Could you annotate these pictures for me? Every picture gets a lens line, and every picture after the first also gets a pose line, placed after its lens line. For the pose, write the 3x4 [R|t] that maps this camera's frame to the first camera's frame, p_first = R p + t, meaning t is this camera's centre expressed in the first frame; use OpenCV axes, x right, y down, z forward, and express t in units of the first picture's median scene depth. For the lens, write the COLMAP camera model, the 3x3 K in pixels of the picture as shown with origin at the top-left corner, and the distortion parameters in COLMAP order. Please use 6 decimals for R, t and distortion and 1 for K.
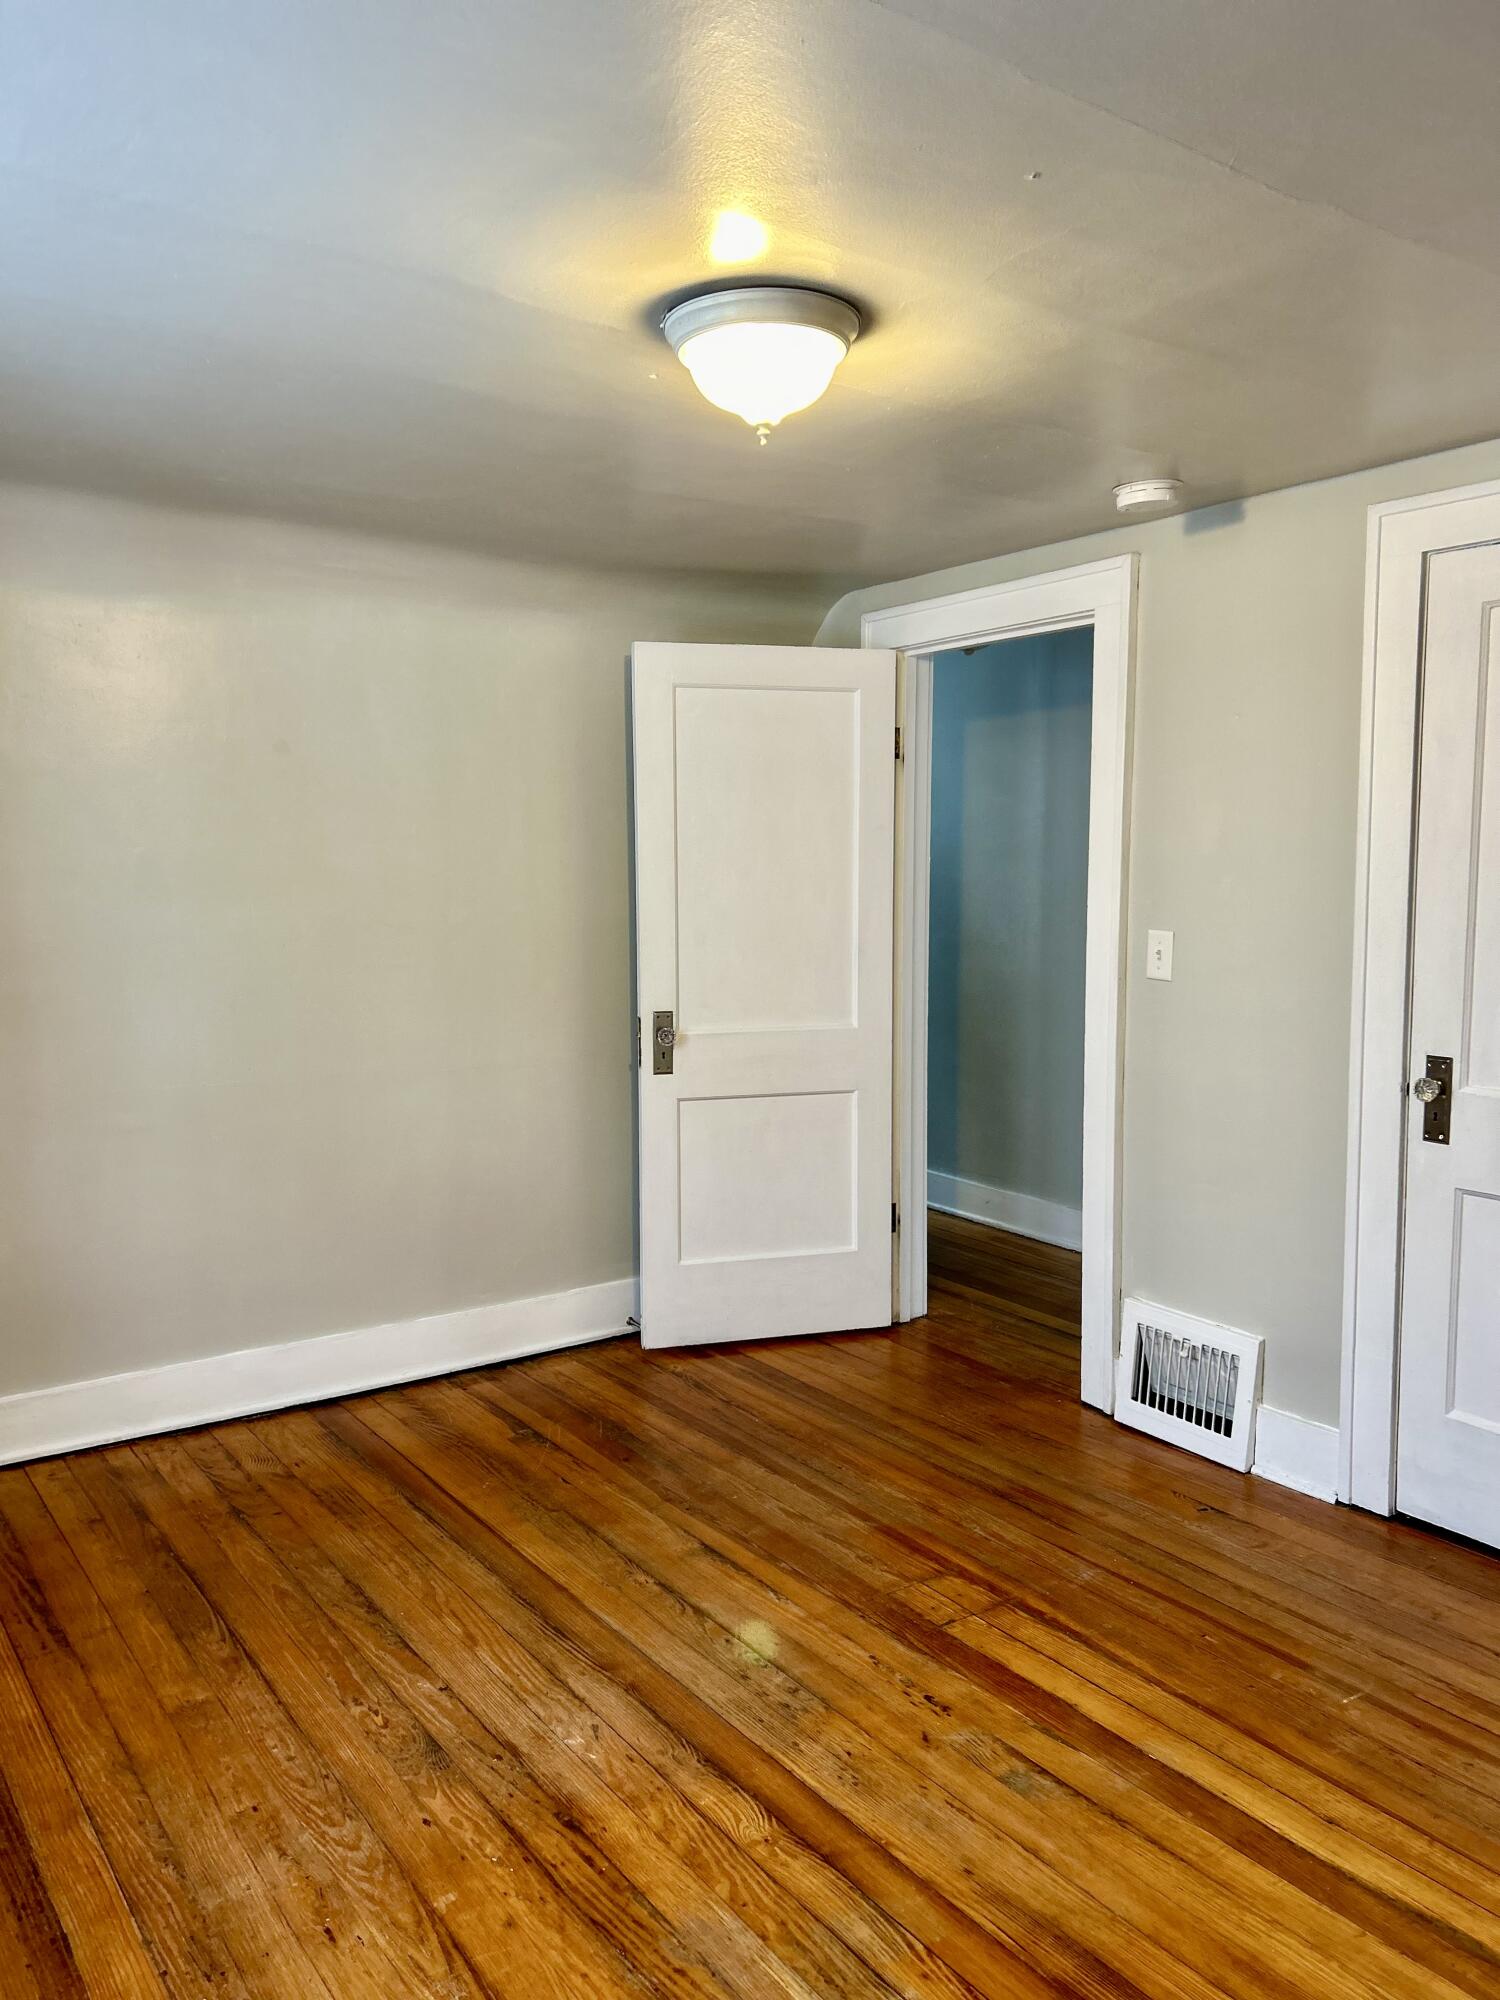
lens RADIAL K [[1530.7, 0, 750.0], [0, 1530.7, 1000.0], [0, 0, 1]] dist [0.050234, -0.050918]
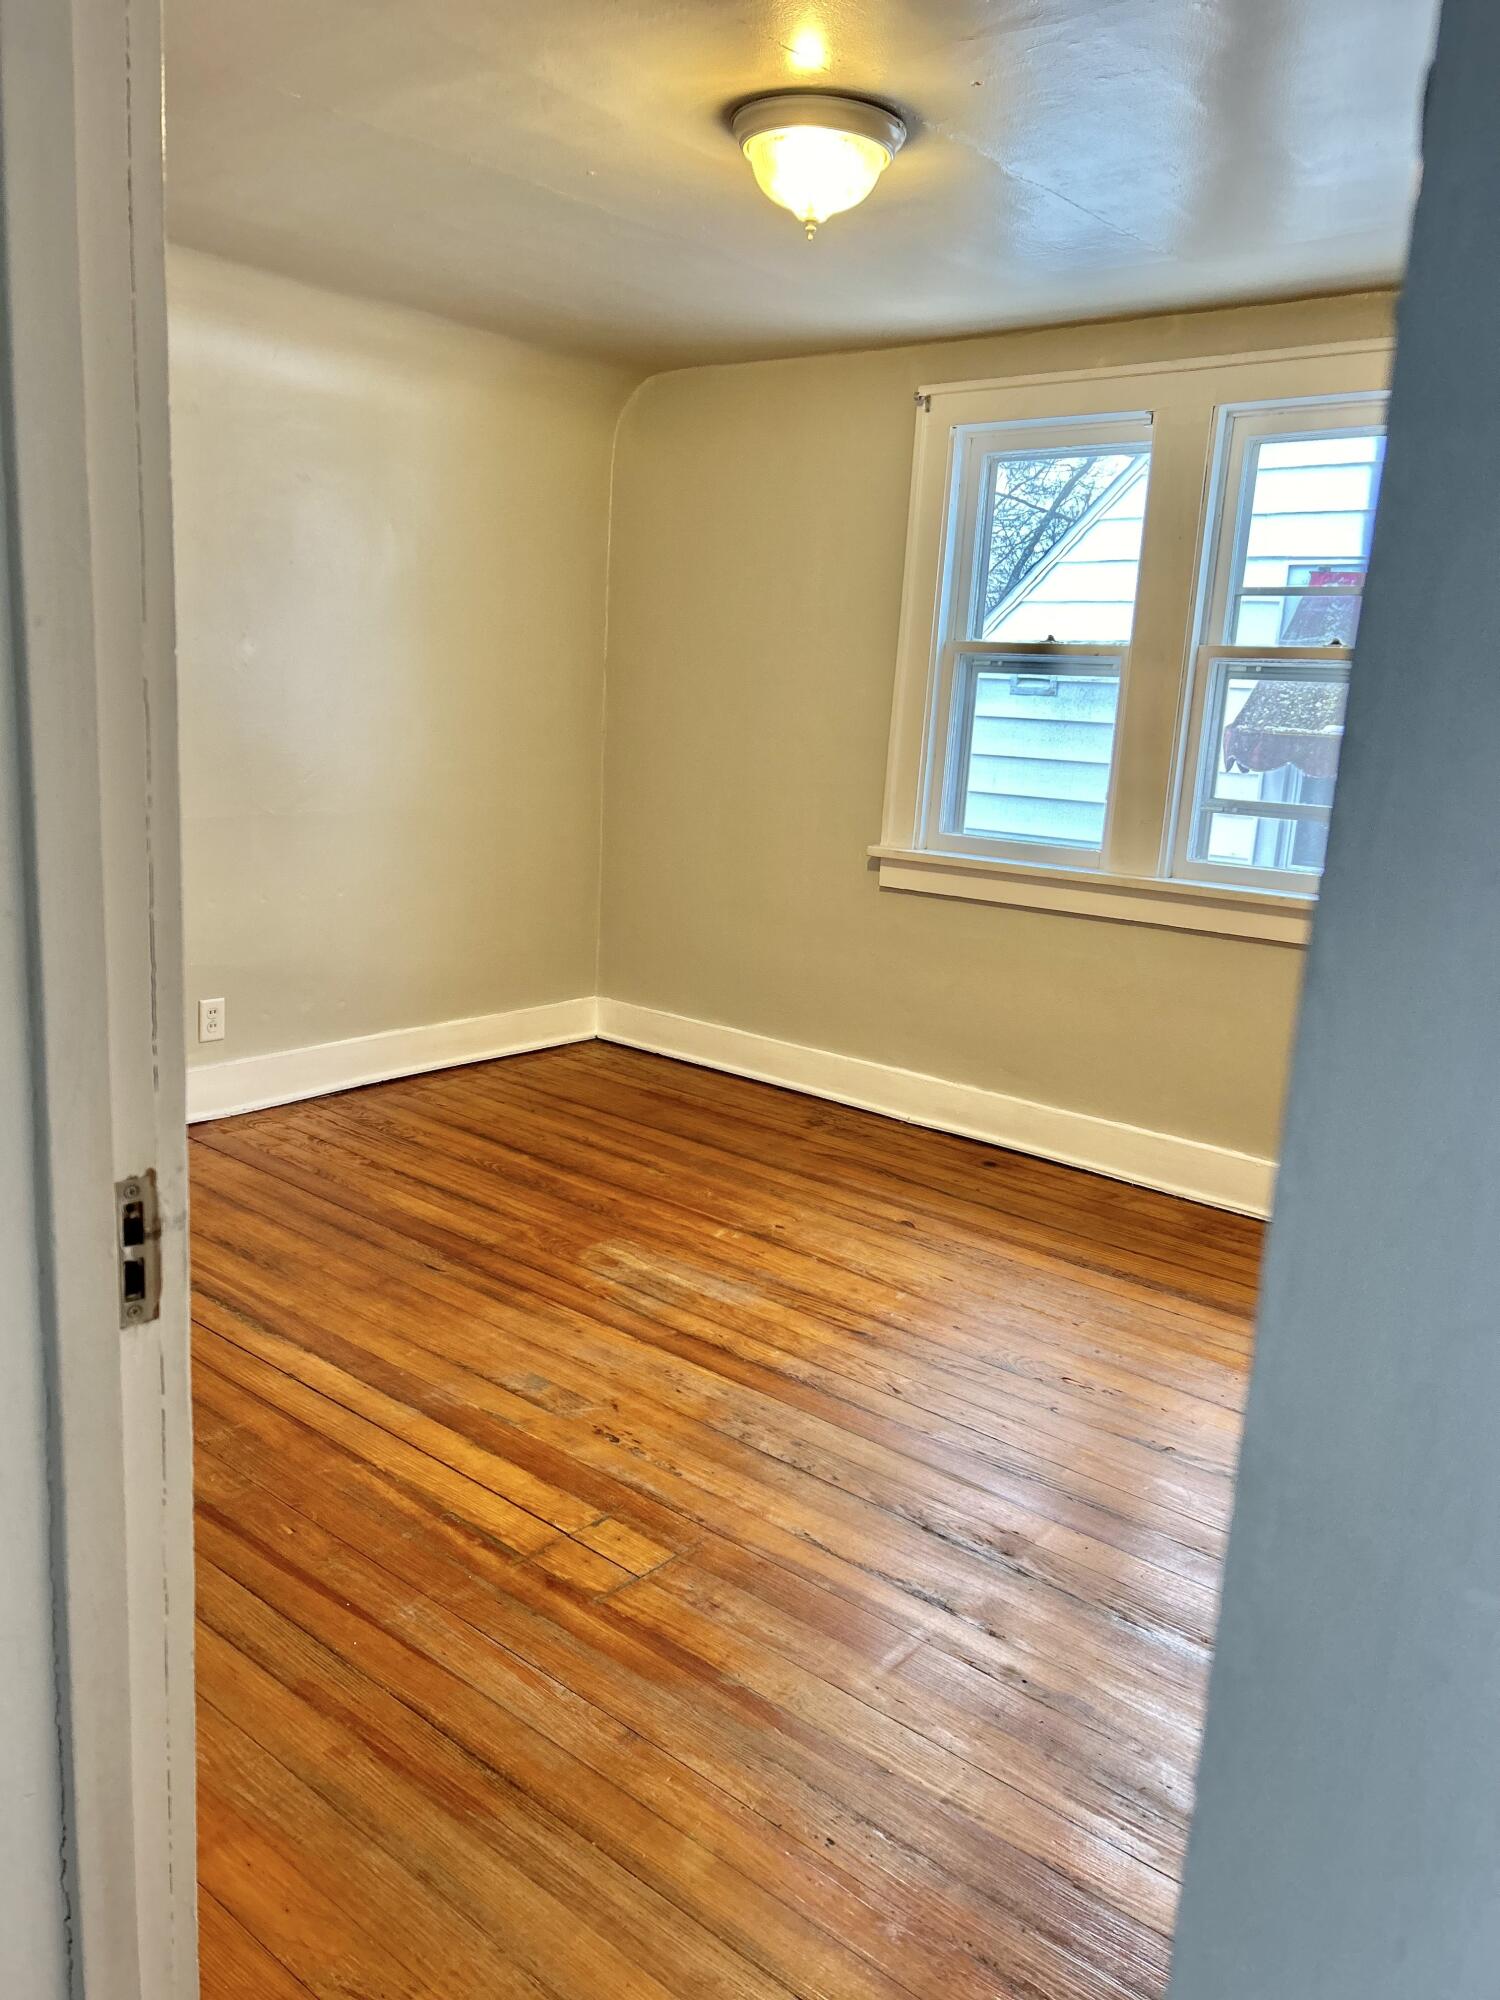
lens RADIAL K [[1530.7, 0, 750.0], [0, 1530.7, 1000.0], [0, 0, 1]] dist [0.050234, -0.050918]
pose [[-0.968470, 0.003980, -0.249100, 0.277987], [-0.070826, 0.954217, 0.290609, -0.128528], [0.238852, 0.299088, -0.923848, 1.849138]]
